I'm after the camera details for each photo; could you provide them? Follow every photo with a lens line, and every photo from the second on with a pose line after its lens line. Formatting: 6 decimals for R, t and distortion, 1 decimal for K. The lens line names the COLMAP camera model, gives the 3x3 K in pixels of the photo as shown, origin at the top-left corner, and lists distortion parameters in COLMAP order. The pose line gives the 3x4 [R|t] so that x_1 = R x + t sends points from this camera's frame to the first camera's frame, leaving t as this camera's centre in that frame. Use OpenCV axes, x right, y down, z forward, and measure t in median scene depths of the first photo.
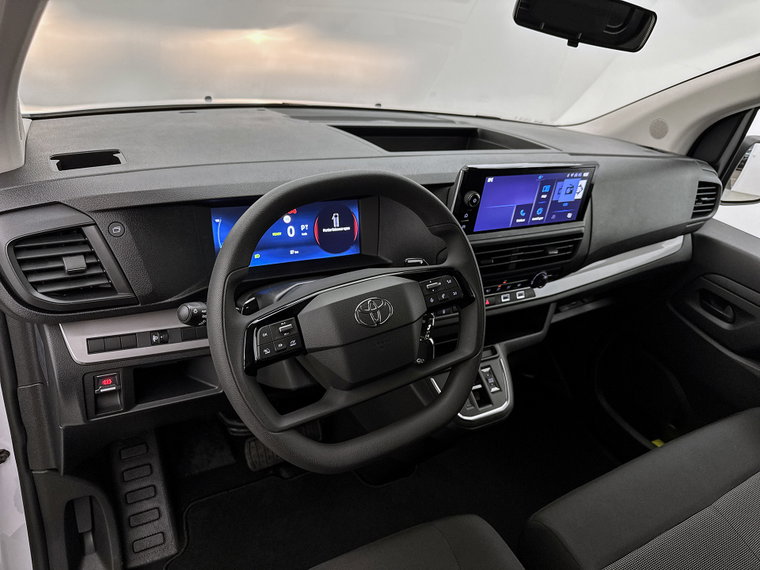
lens RADIAL K [[526.4, 0, 380.0], [0, 526.4, 285.0], [0, 0, 1]] dist [0.073208, -0.001785]
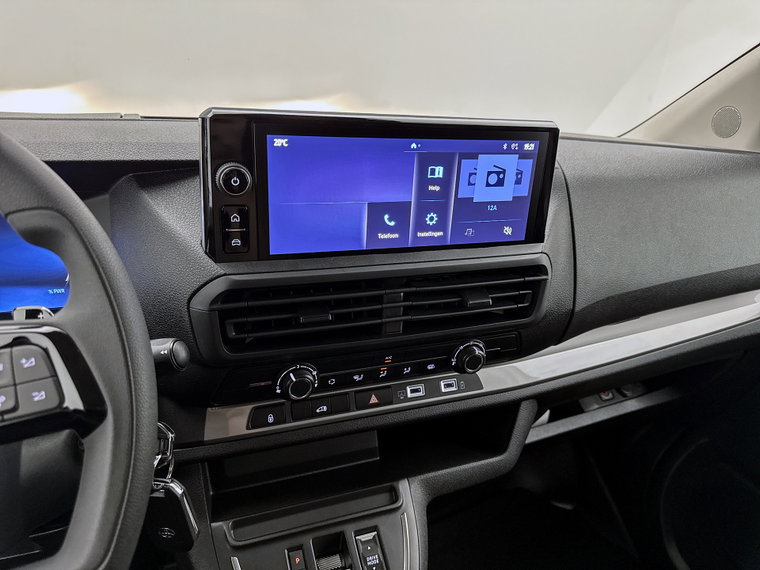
lens RADIAL K [[526.4, 0, 380.0], [0, 526.4, 285.0], [0, 0, 1]] dist [0.073208, -0.001785]
pose [[0.985772, -0.017686, -0.167153, 0.329504], [-0.007411, 0.988909, -0.148340, -0.002714], [0.167922, 0.147468, 0.974708, 0.506431]]
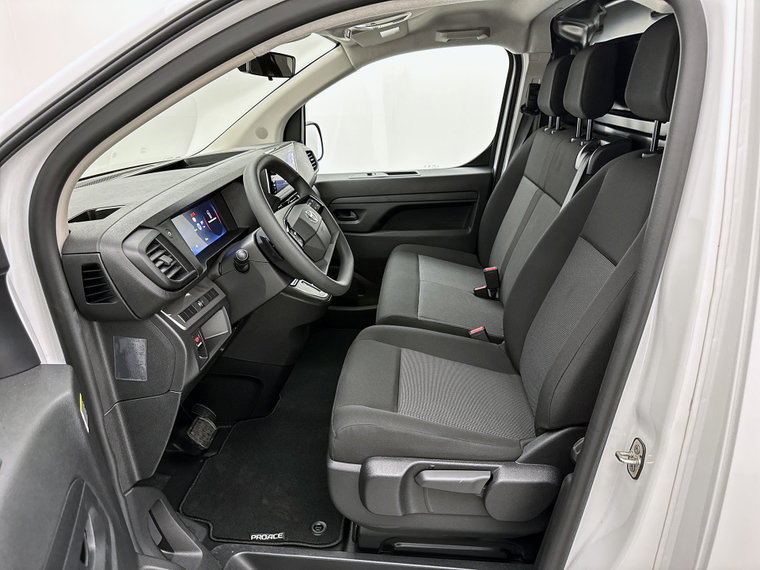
lens RADIAL K [[526.4, 0, 380.0], [0, 526.4, 285.0], [0, 0, 1]] dist [0.073208, -0.001785]
pose [[0.568796, -0.478549, 0.668926, -0.834631], [0.547456, 0.827248, 0.126303, 0.108298], [-0.613810, 0.294367, 0.732520, -0.334828]]
